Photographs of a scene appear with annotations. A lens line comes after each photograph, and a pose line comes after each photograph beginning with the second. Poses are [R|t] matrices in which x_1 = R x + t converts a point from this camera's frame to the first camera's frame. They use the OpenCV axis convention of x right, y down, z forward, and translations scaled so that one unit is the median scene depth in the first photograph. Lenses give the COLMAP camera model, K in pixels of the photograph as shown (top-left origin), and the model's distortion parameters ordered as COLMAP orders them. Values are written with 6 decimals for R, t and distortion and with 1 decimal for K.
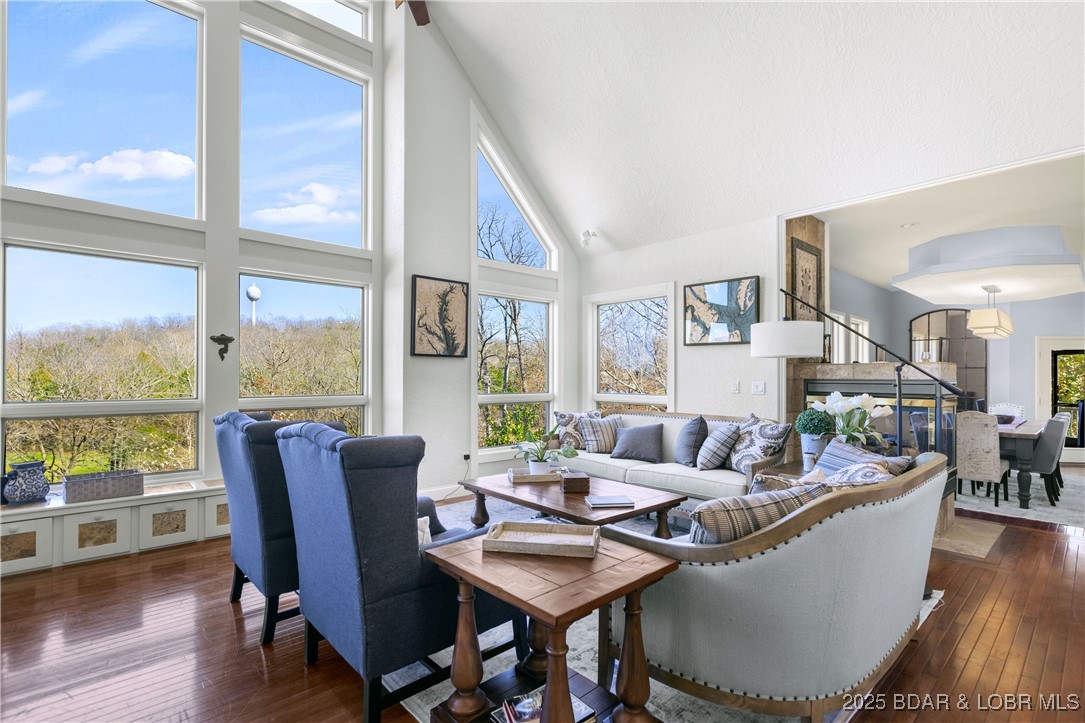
lens RADIAL K [[499.6, 0, 543.5], [0, 499.6, 371.6], [0, 0, 1]] dist [0.000986, -0.001652]
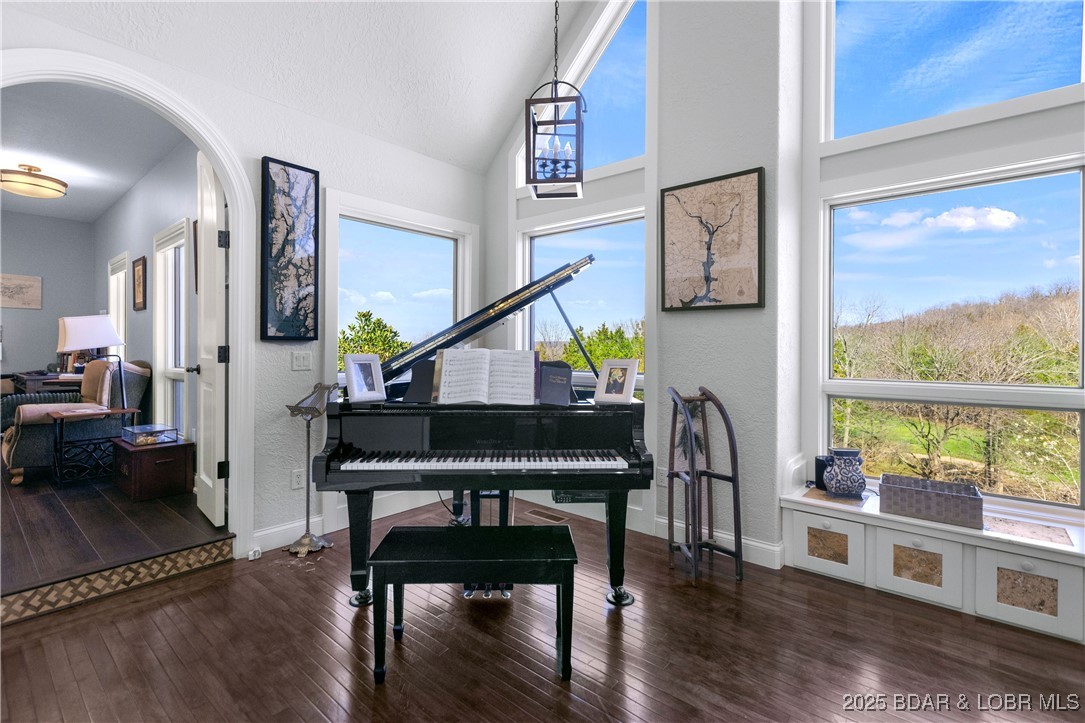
lens RADIAL K [[499.6, 0, 543.7], [0, 499.6, 350.2], [0, 0, 1]] dist [0.000986, -0.001652]
pose [[0.128949, 0.000476, -0.991651, -0.238285], [0.006520, 0.999978, 0.001328, 0.006696], [0.991630, -0.006636, 0.128943, 0.364140]]
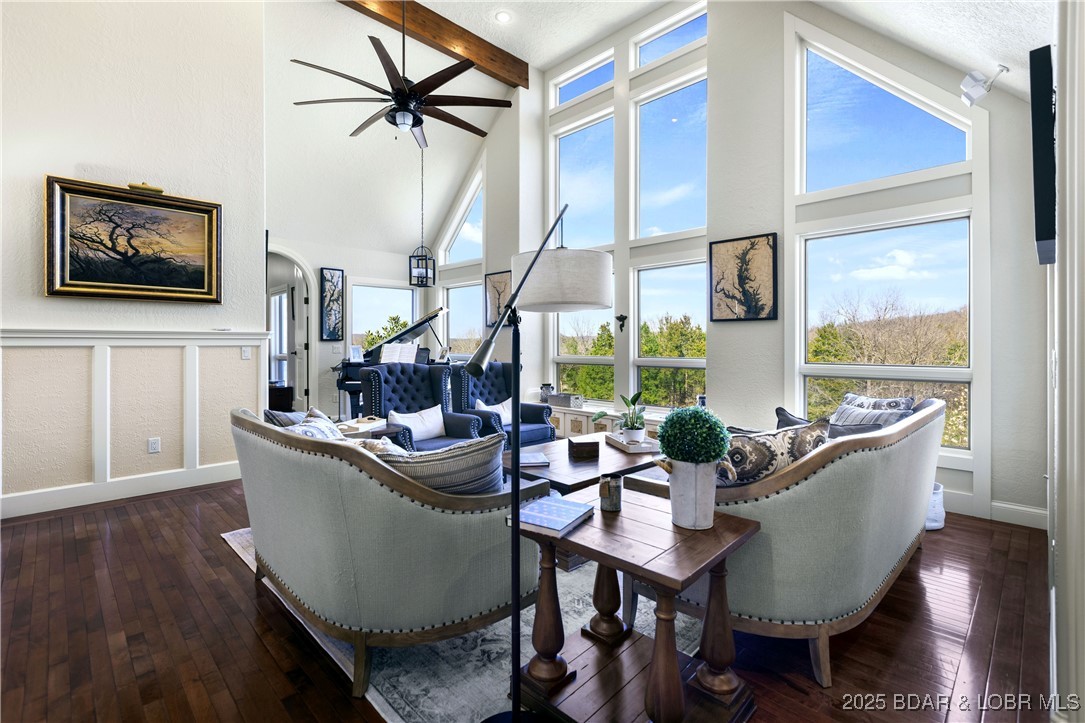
lens RADIAL K [[499.6, 0, 549.8], [0, 499.6, 345.8], [0, 0, 1]] dist [0.000986, -0.001652]
pose [[0.046309, 0.001255, -0.998926, 1.087989], [0.012092, 0.999925, 0.001816, 0.017854], [0.998854, -0.012164, 0.046290, 0.896867]]
